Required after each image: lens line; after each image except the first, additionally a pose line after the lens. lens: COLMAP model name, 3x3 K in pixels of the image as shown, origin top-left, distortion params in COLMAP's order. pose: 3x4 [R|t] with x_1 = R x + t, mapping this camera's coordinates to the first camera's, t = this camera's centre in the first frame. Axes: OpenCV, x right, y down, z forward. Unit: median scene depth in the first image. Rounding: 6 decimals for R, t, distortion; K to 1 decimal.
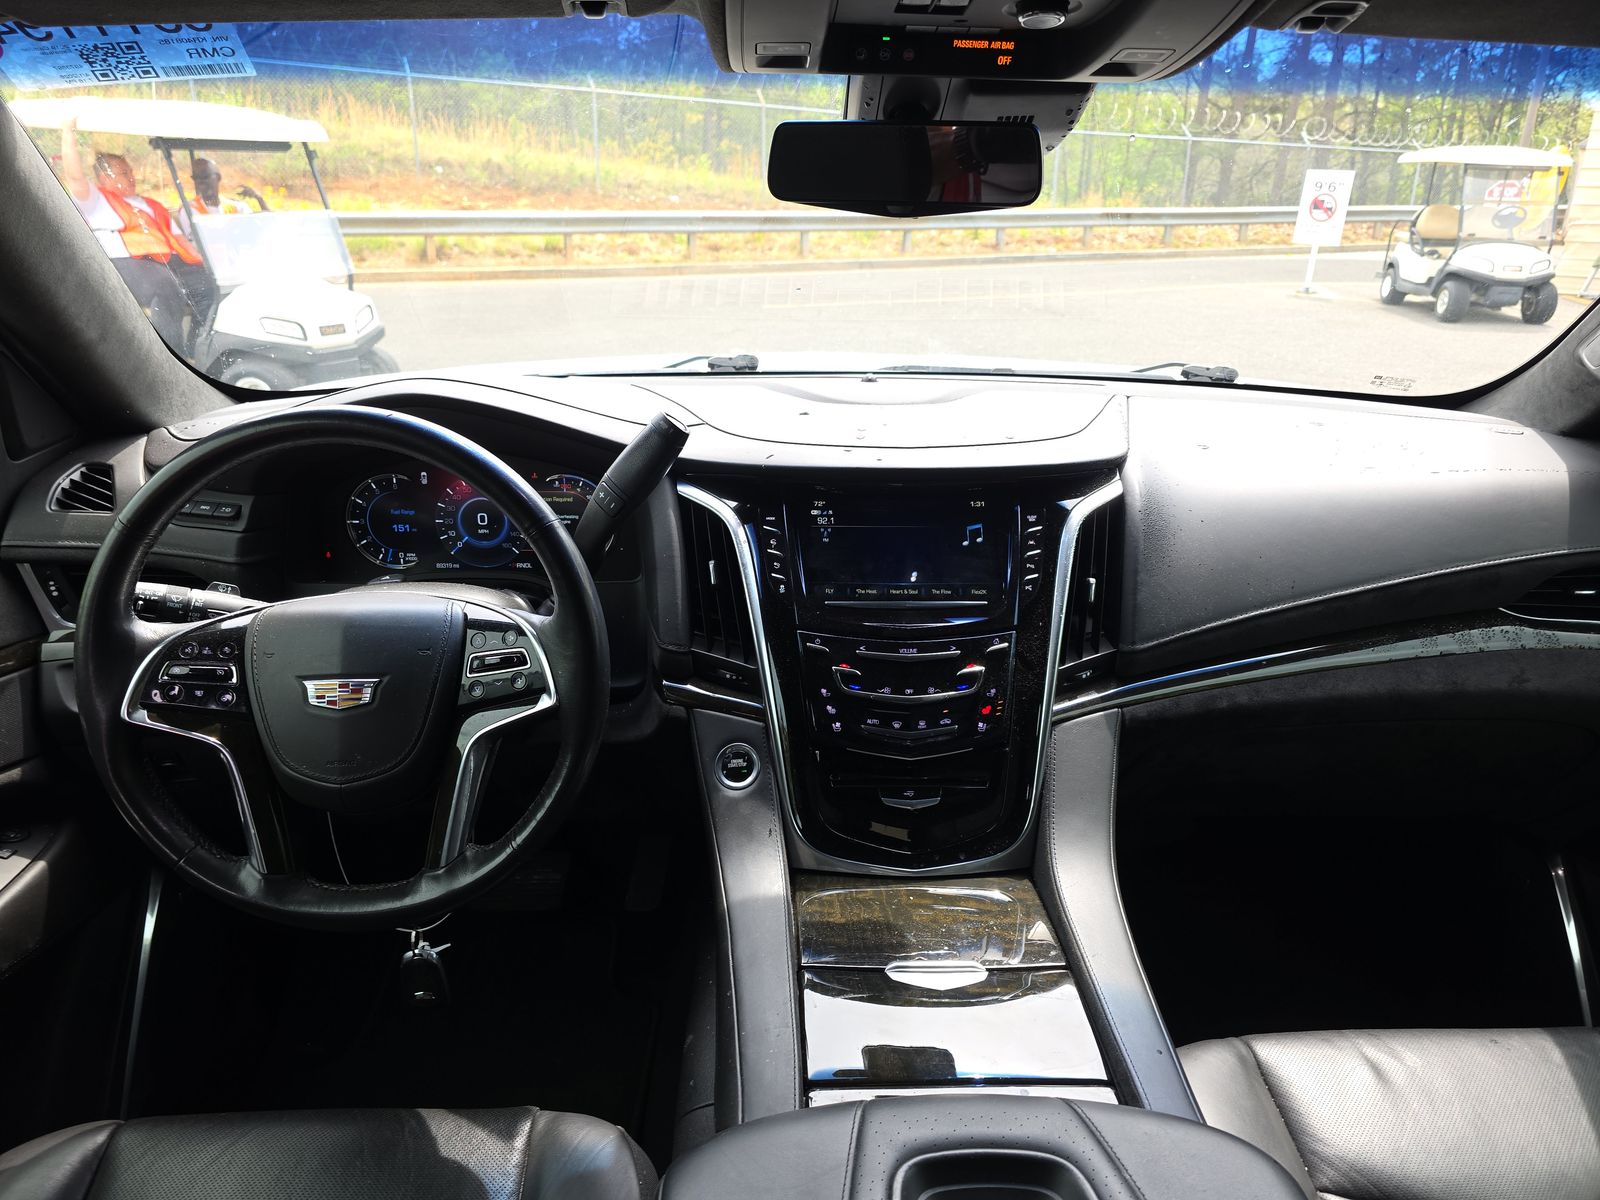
lens RADIAL K [[1114.3, 0, 800.0], [0, 1114.3, 600.0], [0, 0, 1]] dist [0.073748, -0.098167]
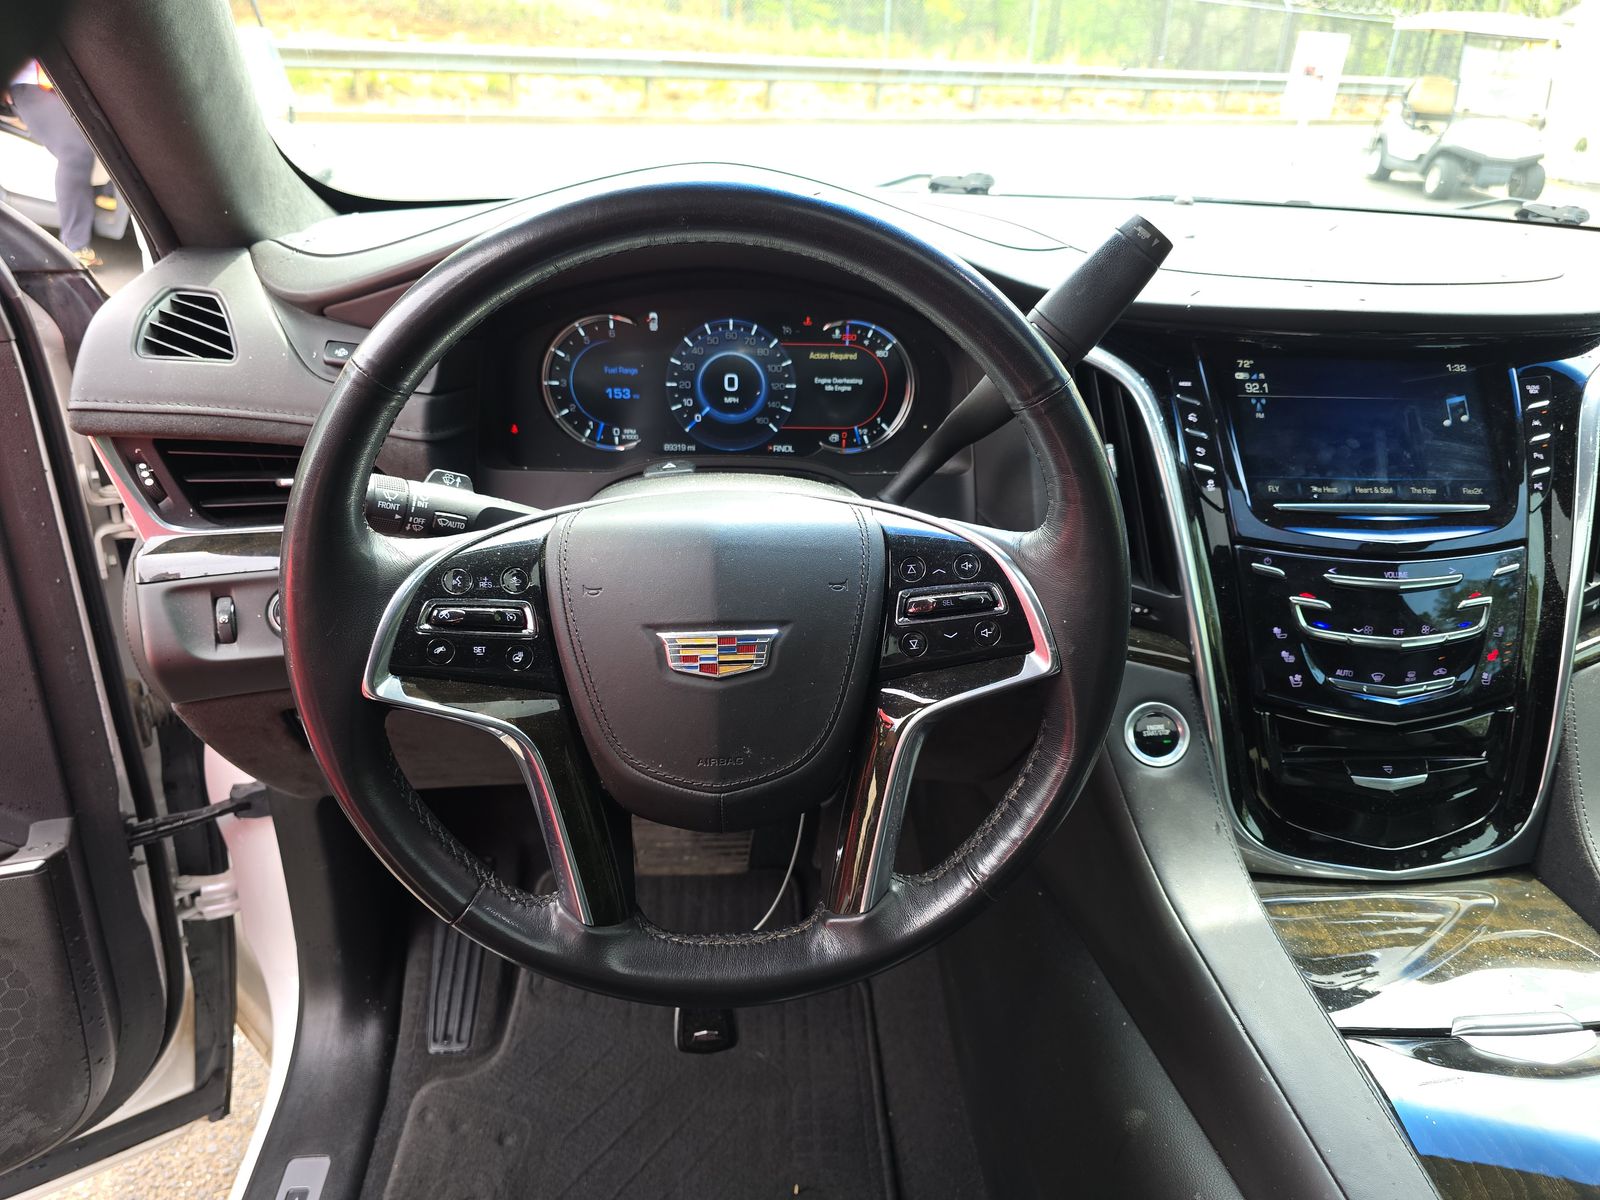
lens RADIAL K [[1114.3, 0, 800.0], [0, 1114.3, 600.0], [0, 0, 1]] dist [0.073748, -0.098167]
pose [[0.997385, 0.001445, 0.072260, -0.289688], [-0.008966, 0.994551, 0.103864, -0.008283], [-0.071716, -0.104240, 0.991963, 0.269590]]
